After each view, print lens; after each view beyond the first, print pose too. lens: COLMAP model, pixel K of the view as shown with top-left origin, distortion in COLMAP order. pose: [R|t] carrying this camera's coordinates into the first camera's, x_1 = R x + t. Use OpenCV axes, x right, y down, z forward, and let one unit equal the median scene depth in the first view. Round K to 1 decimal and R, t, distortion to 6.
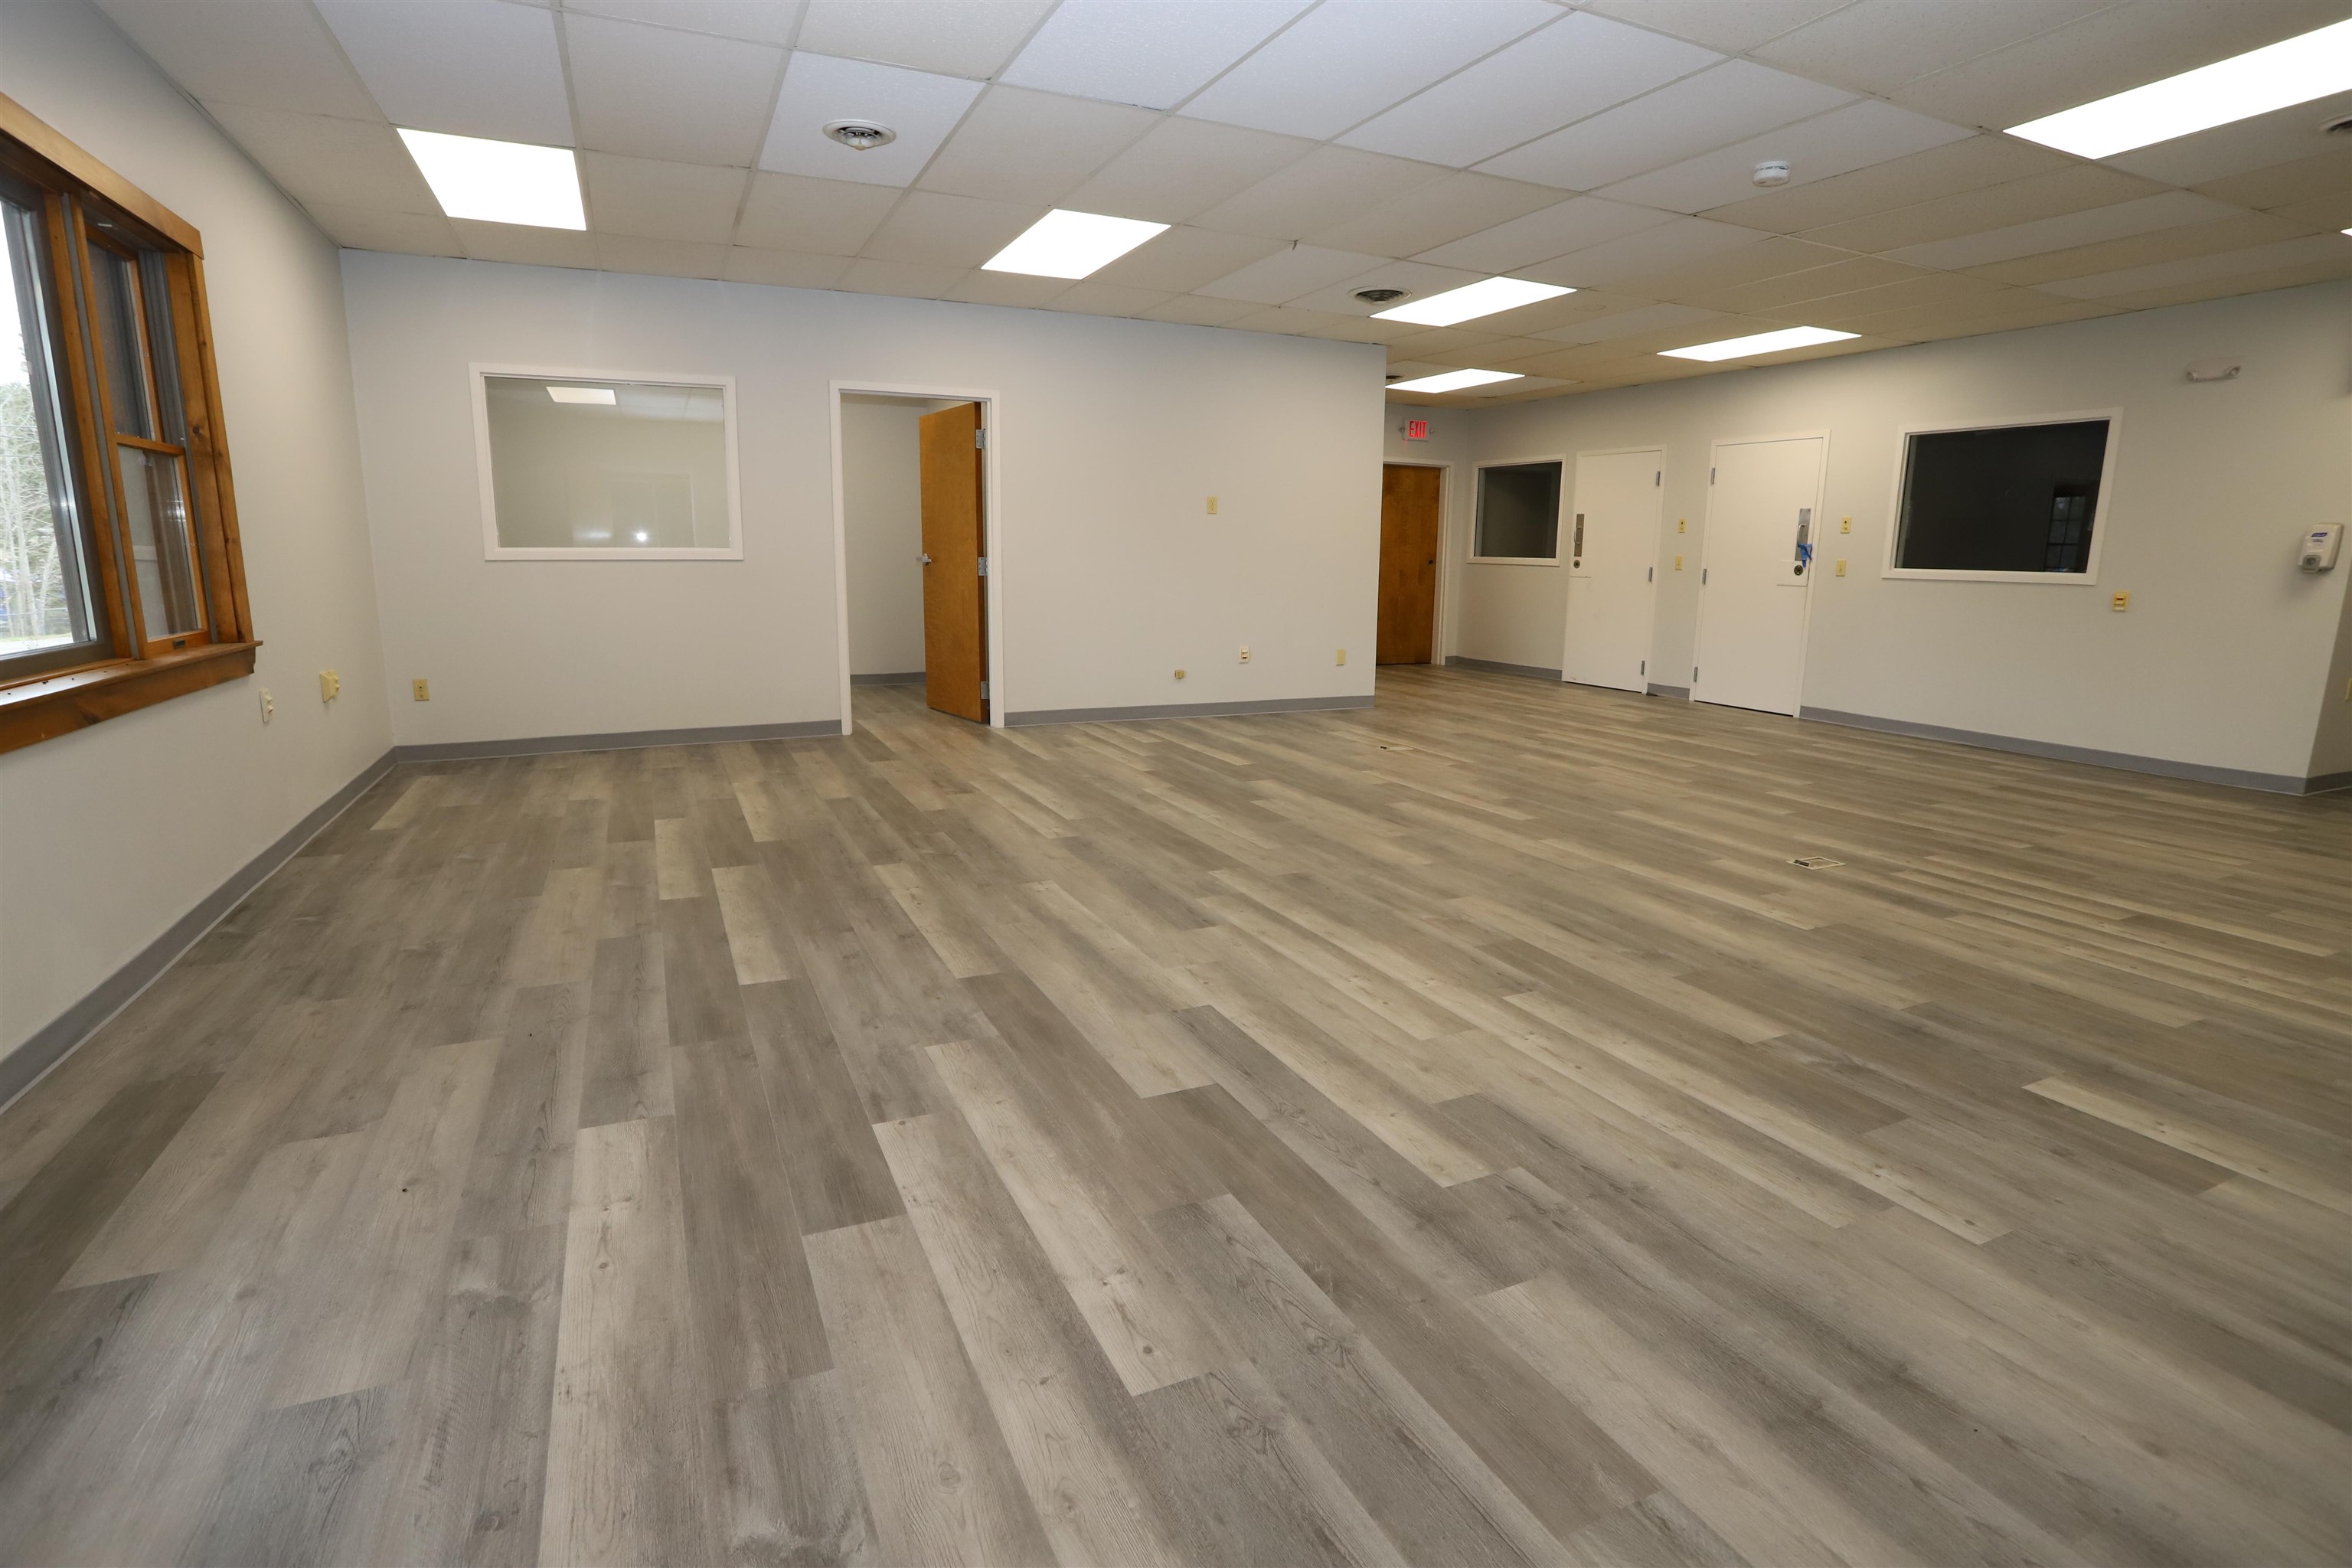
lens RADIAL K [[1141.0, 0, 1168.5], [0, 1141.0, 779.5], [0, 0, 1]] dist [-0.078224, 0.033924]
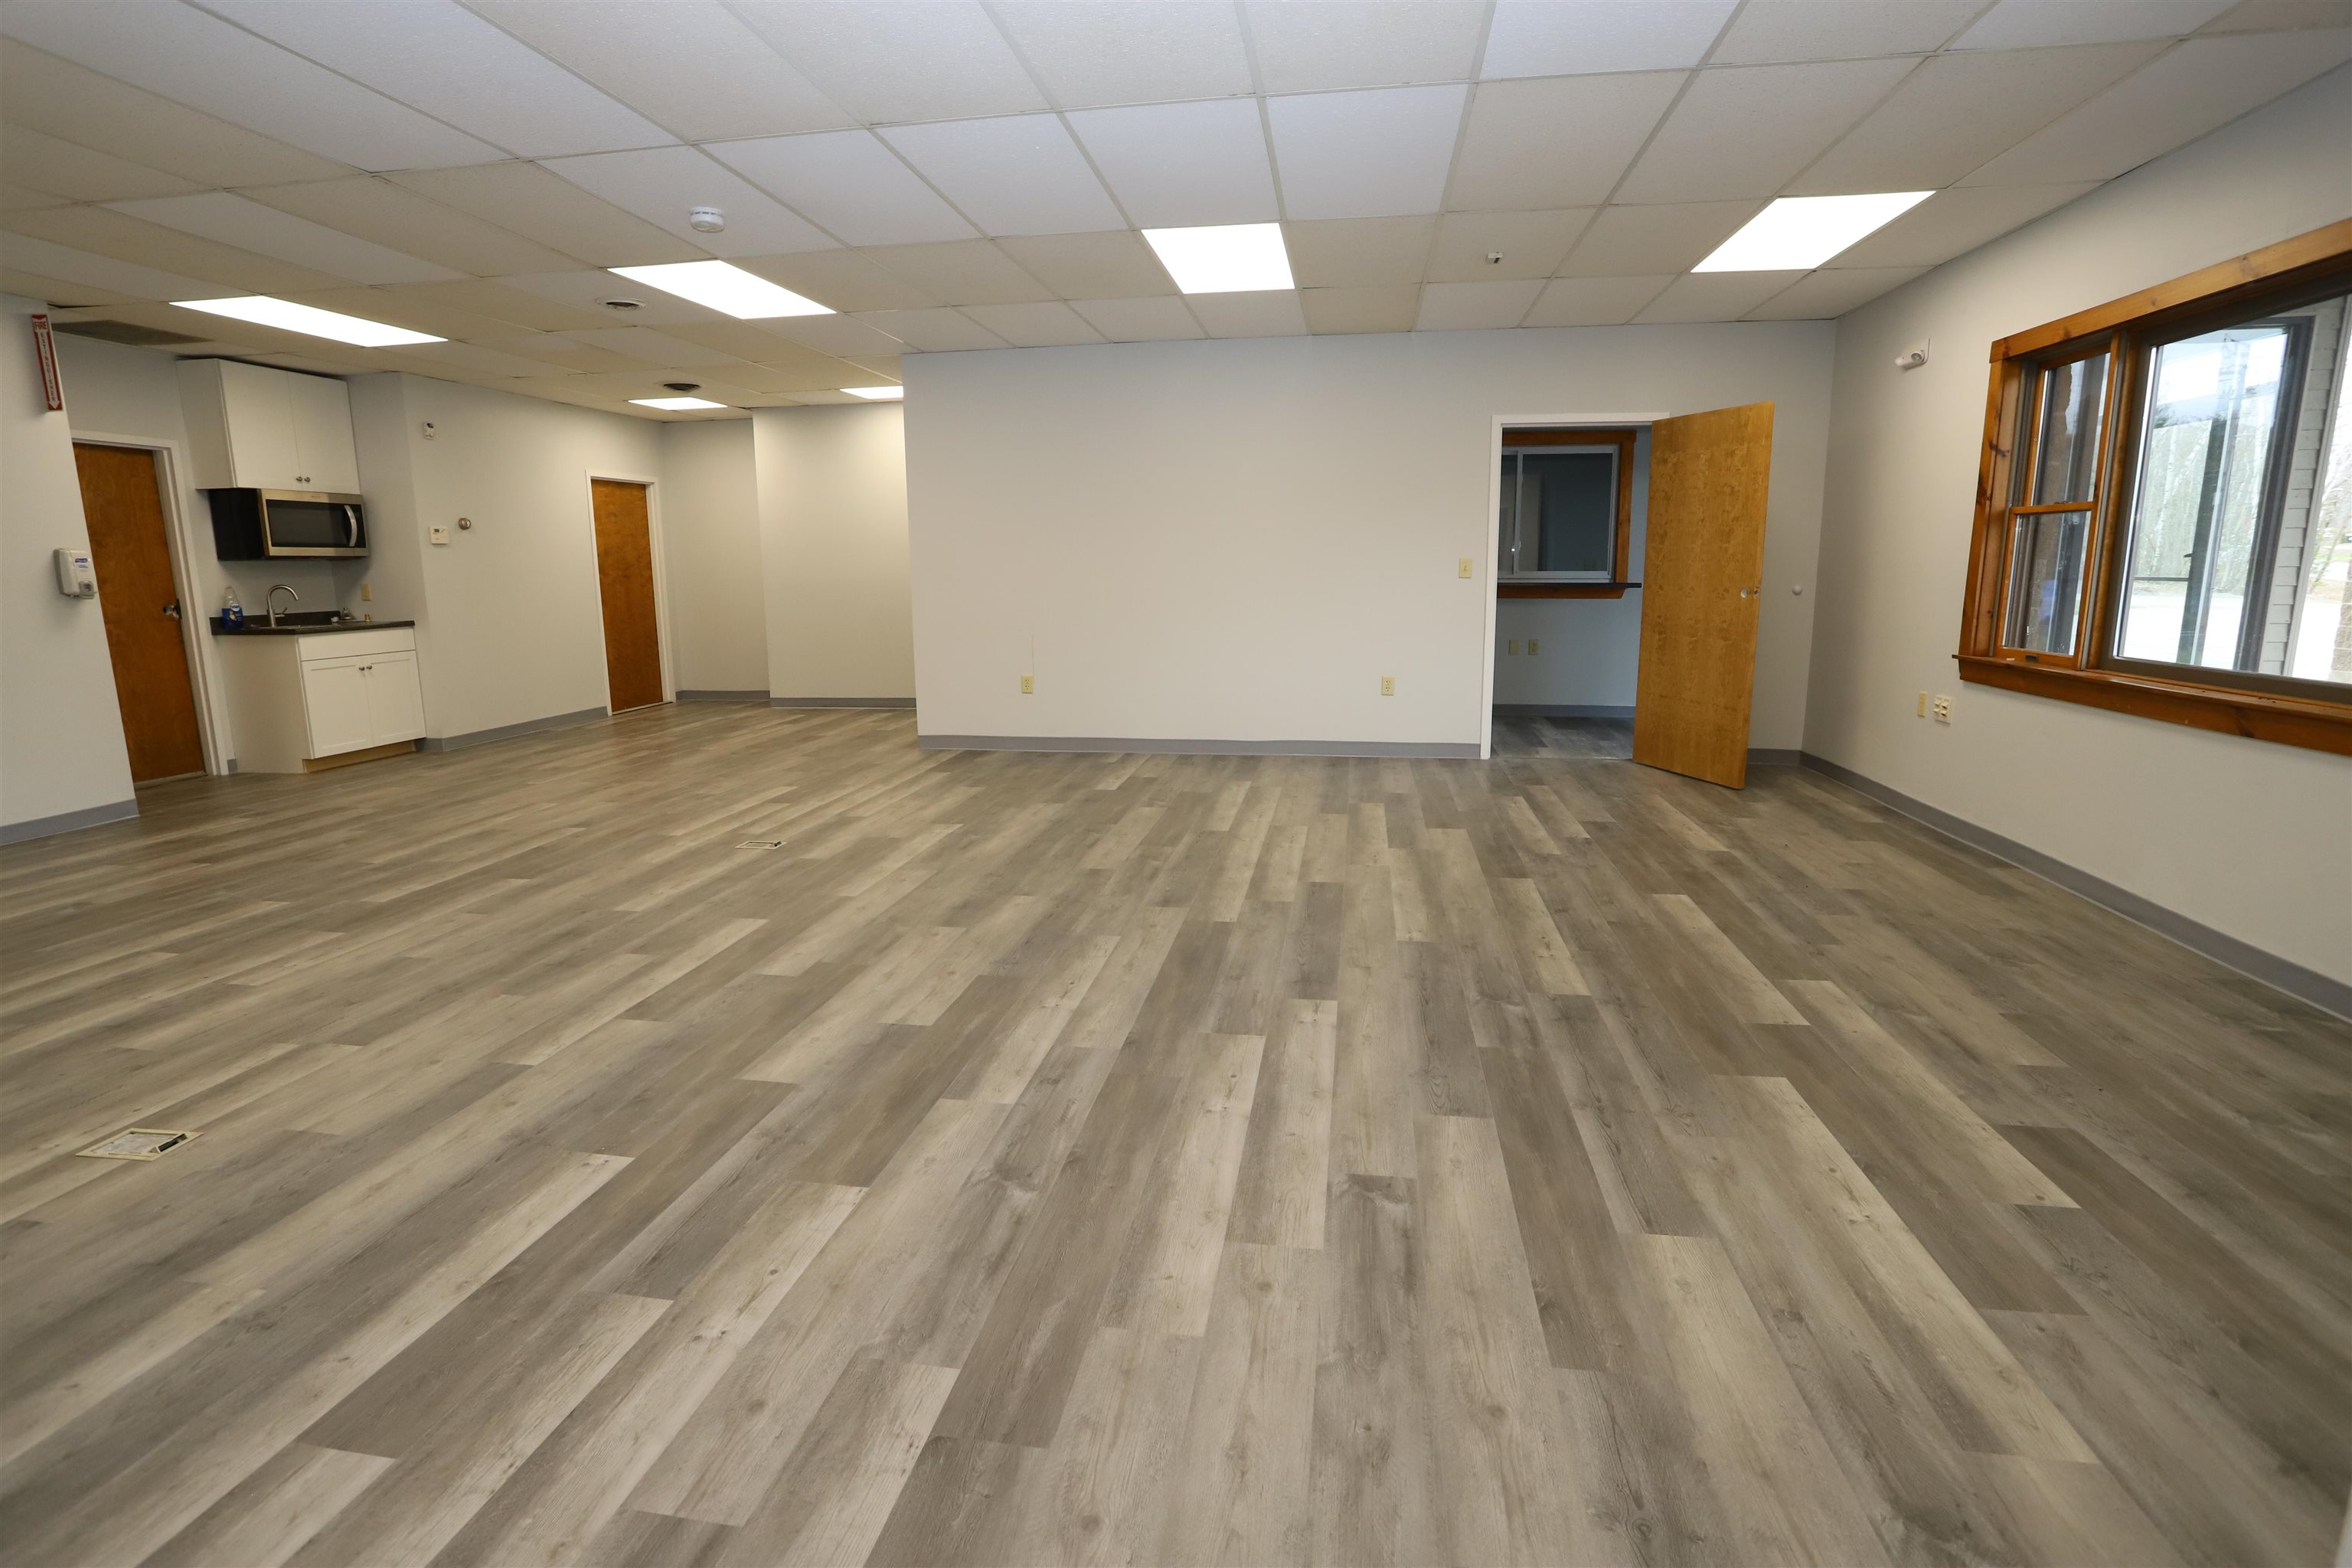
lens RADIAL K [[1141.0, 0, 1168.5], [0, 1141.0, 779.5], [0, 0, 1]] dist [-0.078224, 0.033924]
pose [[-0.826297, -0.109790, 0.552431, -0.400955], [0.109830, 0.930582, 0.349220, -0.341583], [-0.552423, 0.349233, -0.756879, 1.571409]]
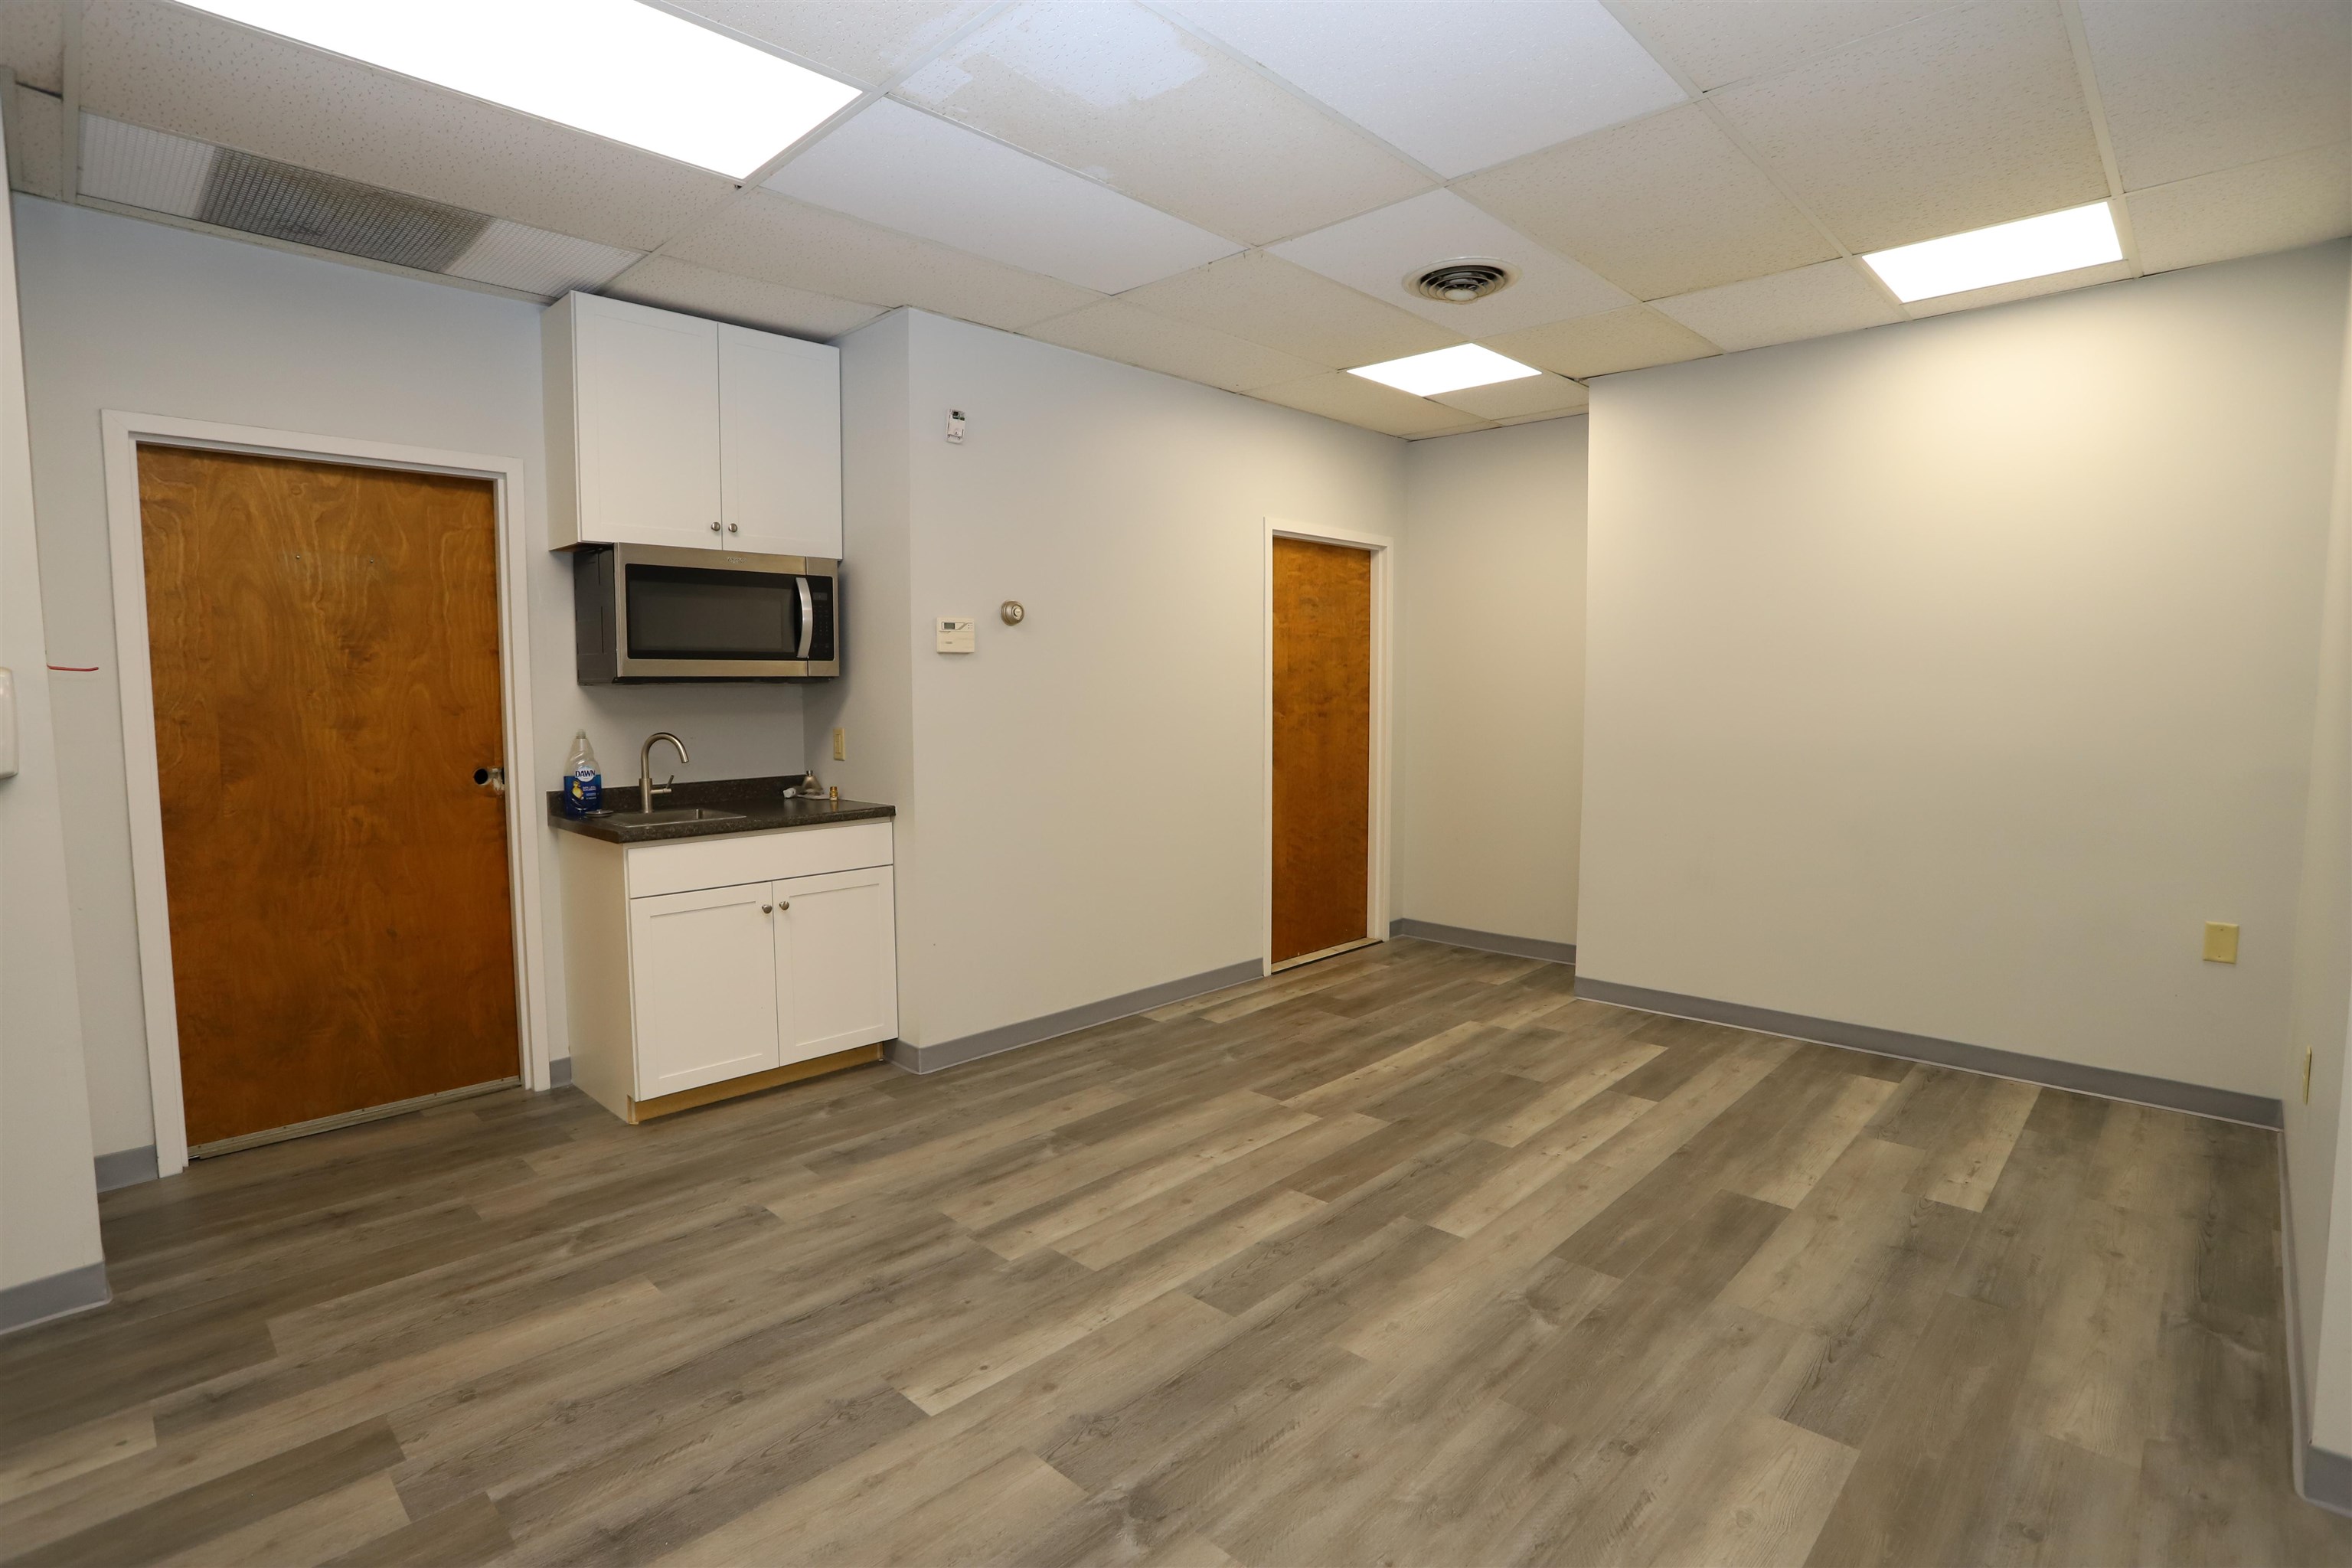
lens RADIAL K [[1141.0, 0, 1168.5], [0, 1141.0, 779.5], [0, 0, 1]] dist [-0.078224, 0.033924]
pose [[-0.353422, -0.089614, 0.931162, 0.664475], [0.183764, 0.969355, 0.163038, -0.222362], [-0.917237, 0.228735, -0.326124, 0.914651]]
